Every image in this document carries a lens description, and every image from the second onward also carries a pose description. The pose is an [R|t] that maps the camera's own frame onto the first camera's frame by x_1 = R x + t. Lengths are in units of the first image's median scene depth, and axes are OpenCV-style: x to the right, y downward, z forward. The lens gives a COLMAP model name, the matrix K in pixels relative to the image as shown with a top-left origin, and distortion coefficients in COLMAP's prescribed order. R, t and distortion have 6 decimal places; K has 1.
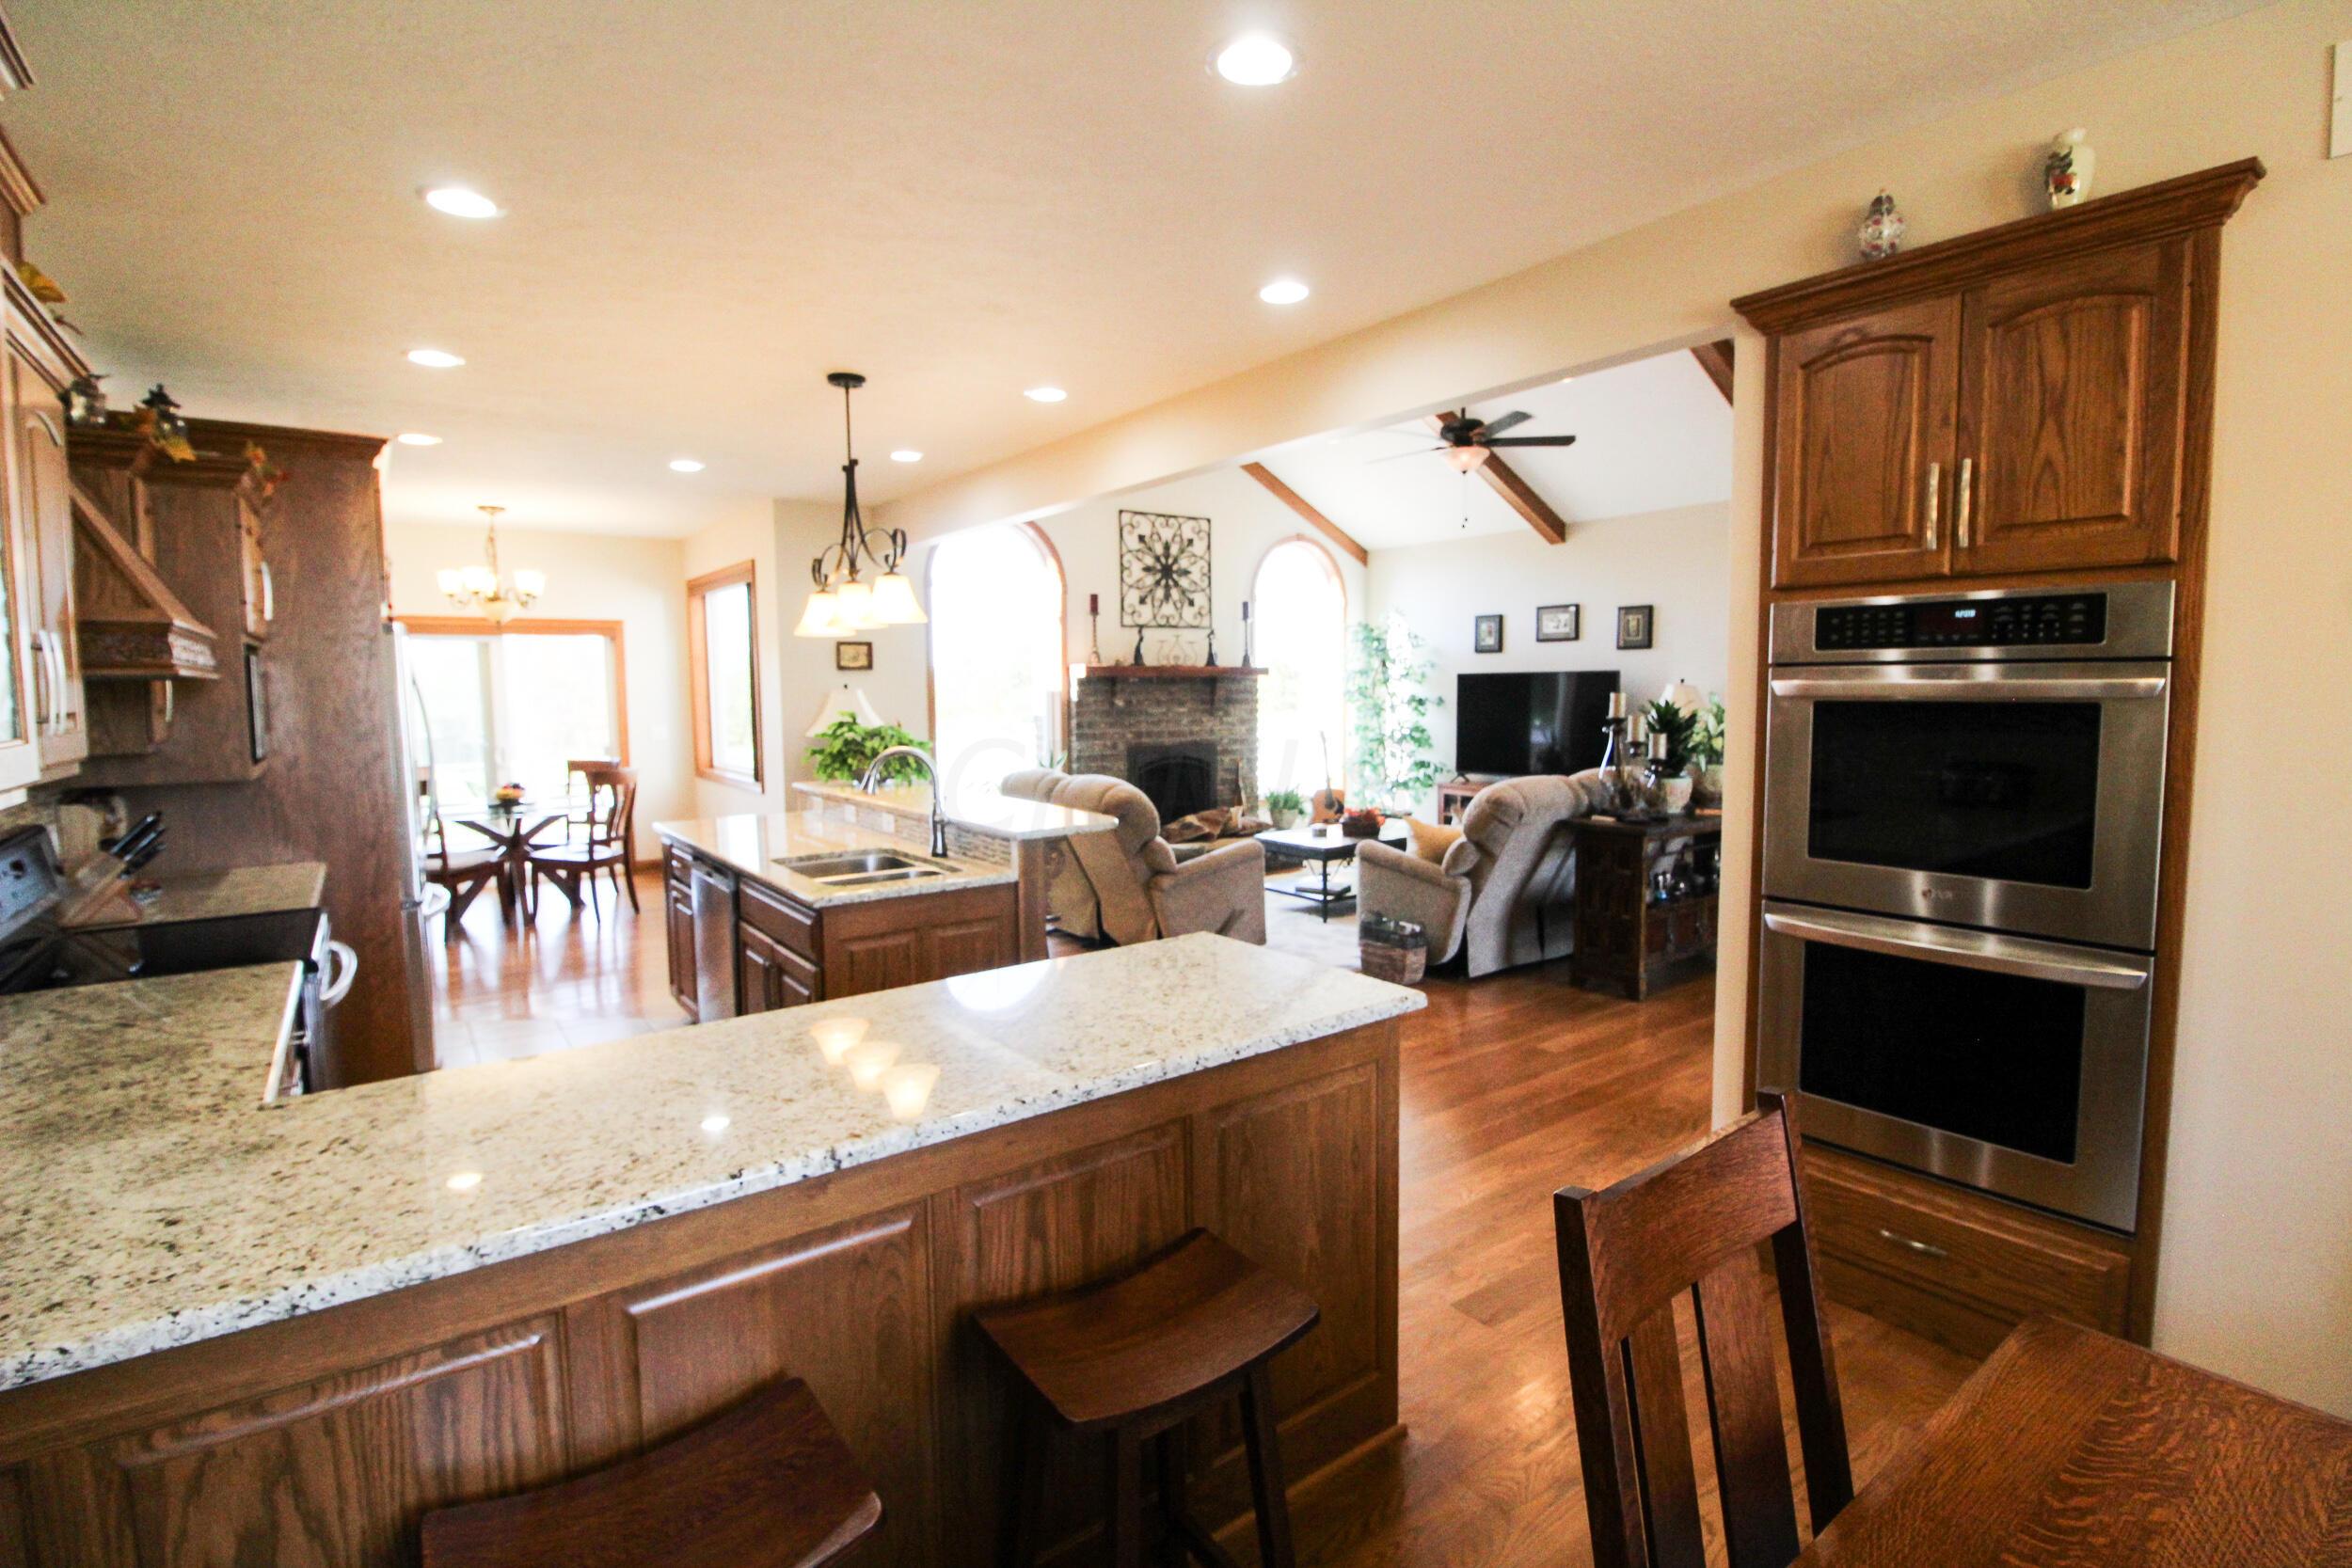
lens RADIAL K [[1079.7, 0, 1176.0], [0, 1079.7, 784.0], [0, 0, 1]] dist [0.000138, 0.000000]
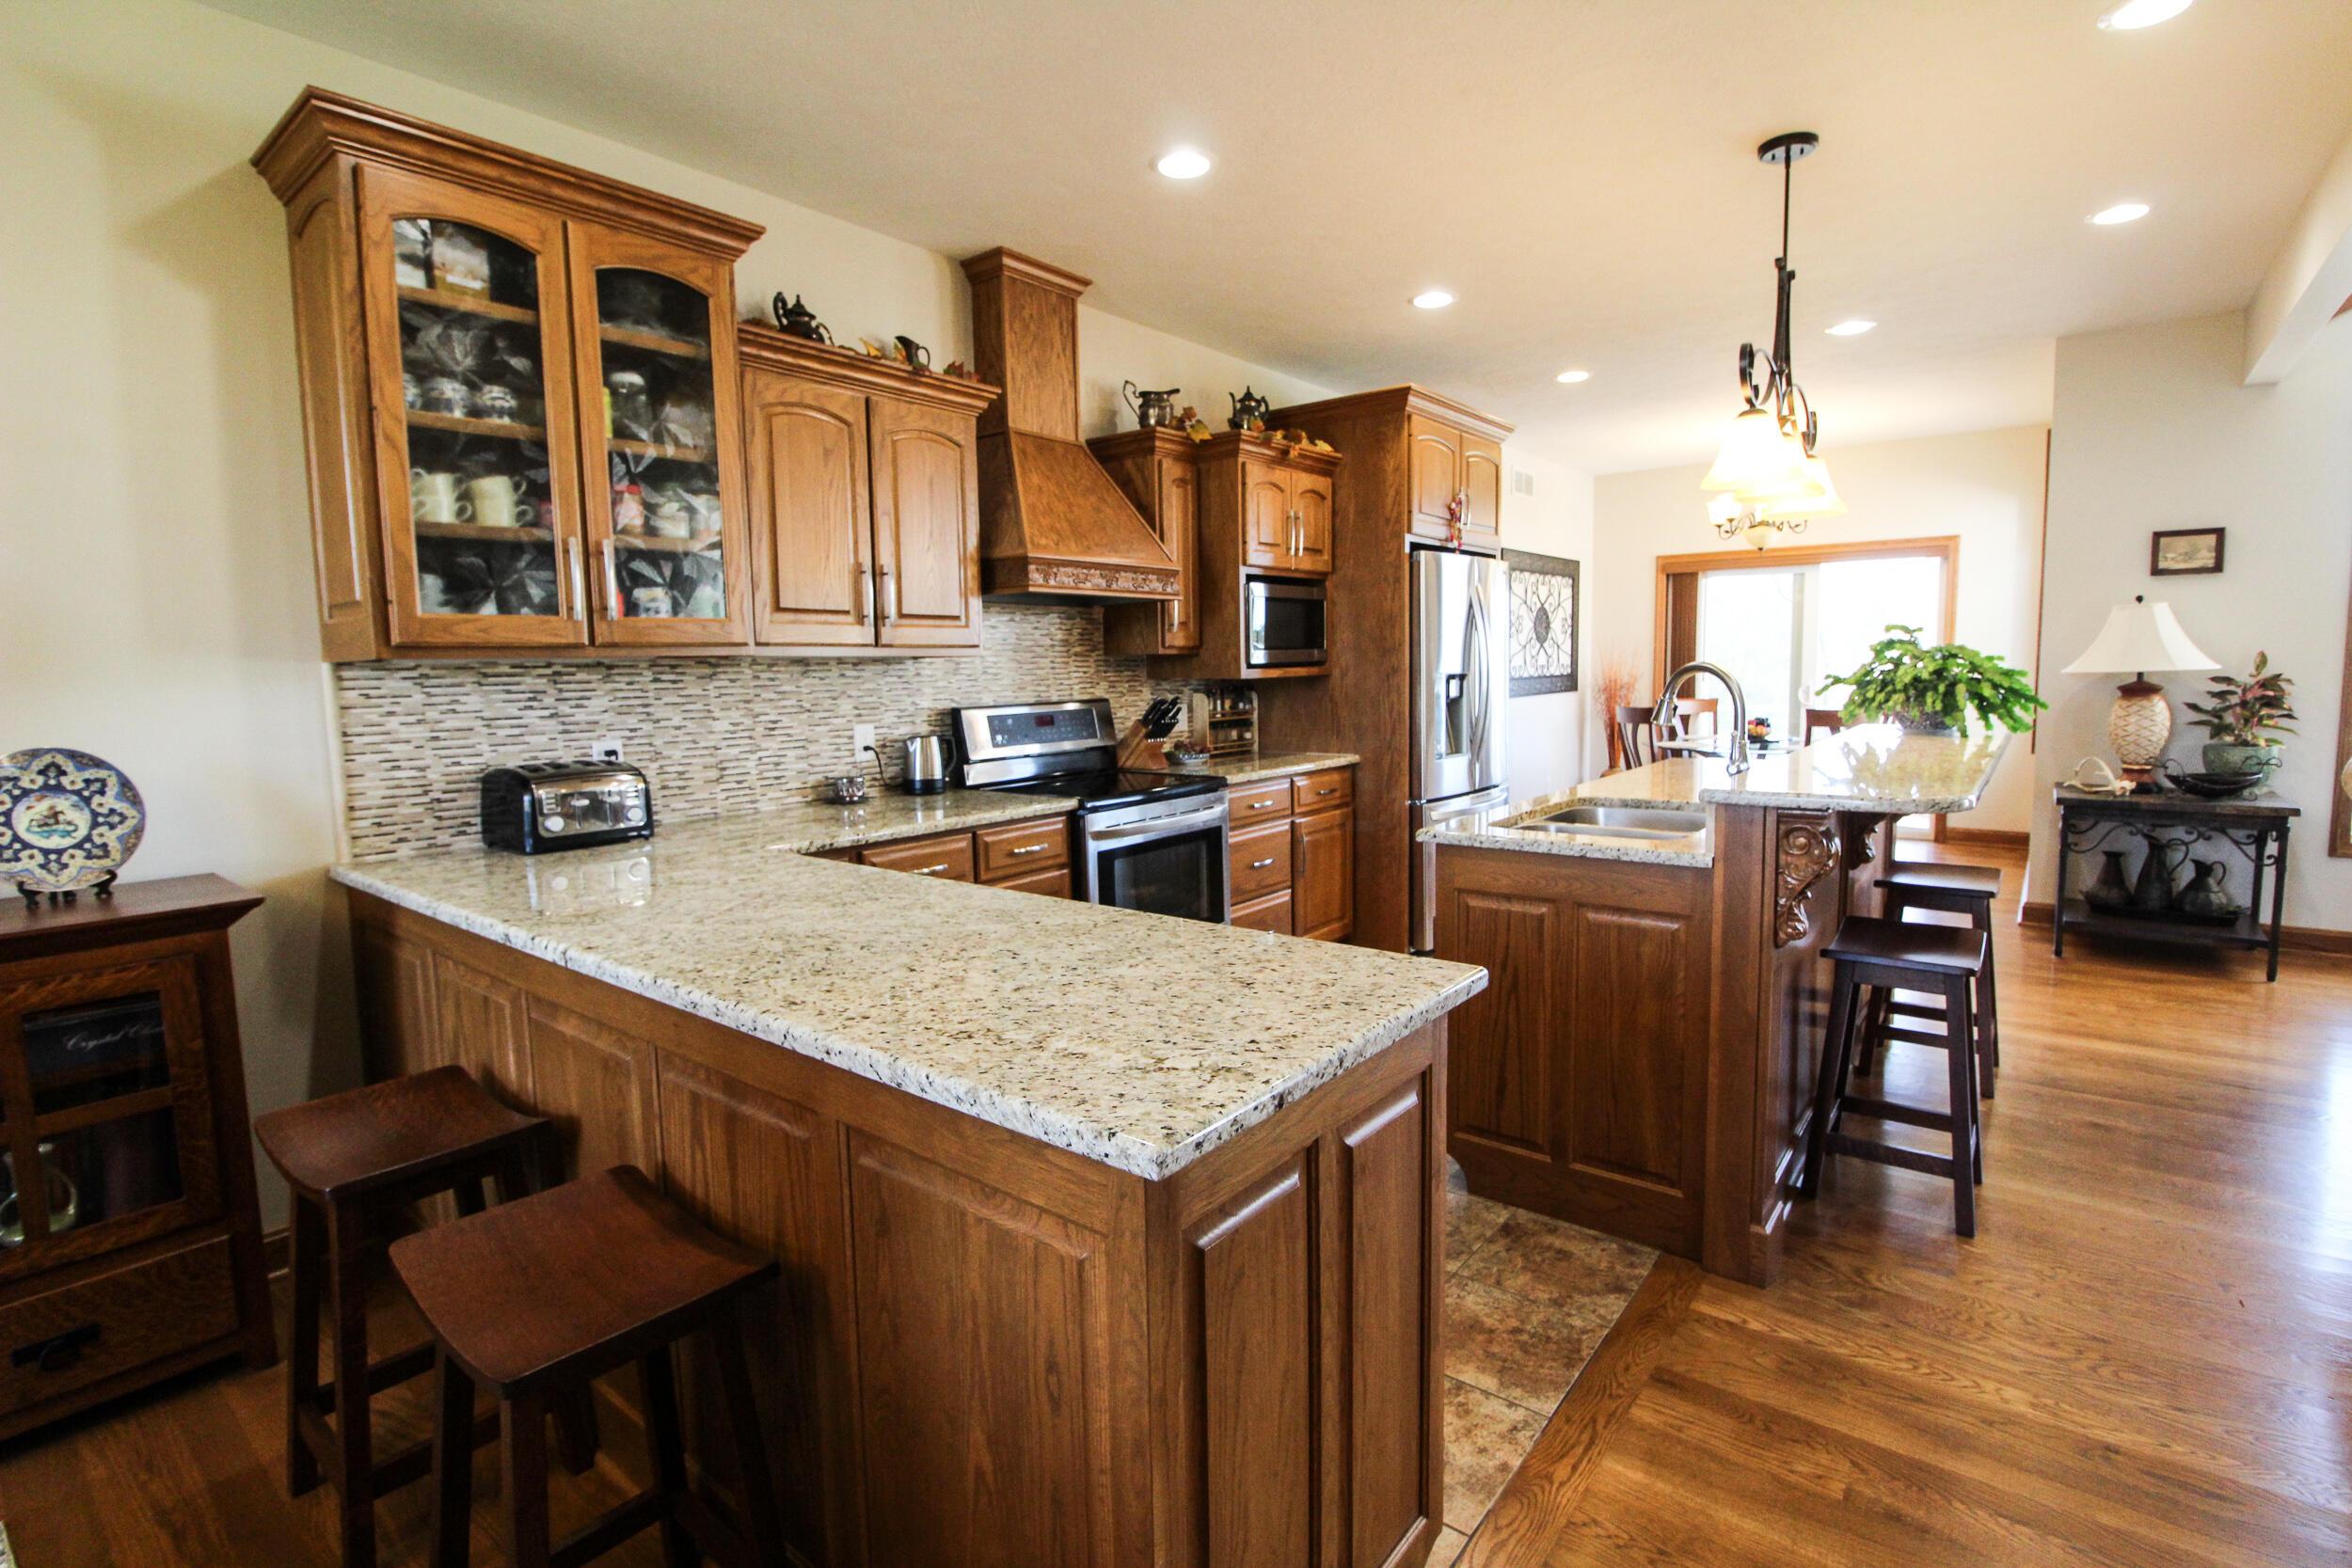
lens RADIAL K [[1098.0, 0, 1176.0], [0, 1098.0, 784.0], [0, 0, 1]] dist [-0.000327, -0.031620]
pose [[0.246069, 0.106310, -0.963405, 0.353452], [-0.068536, 0.993387, 0.092113, 0.004550], [0.966826, 0.043362, 0.251728, 0.493730]]
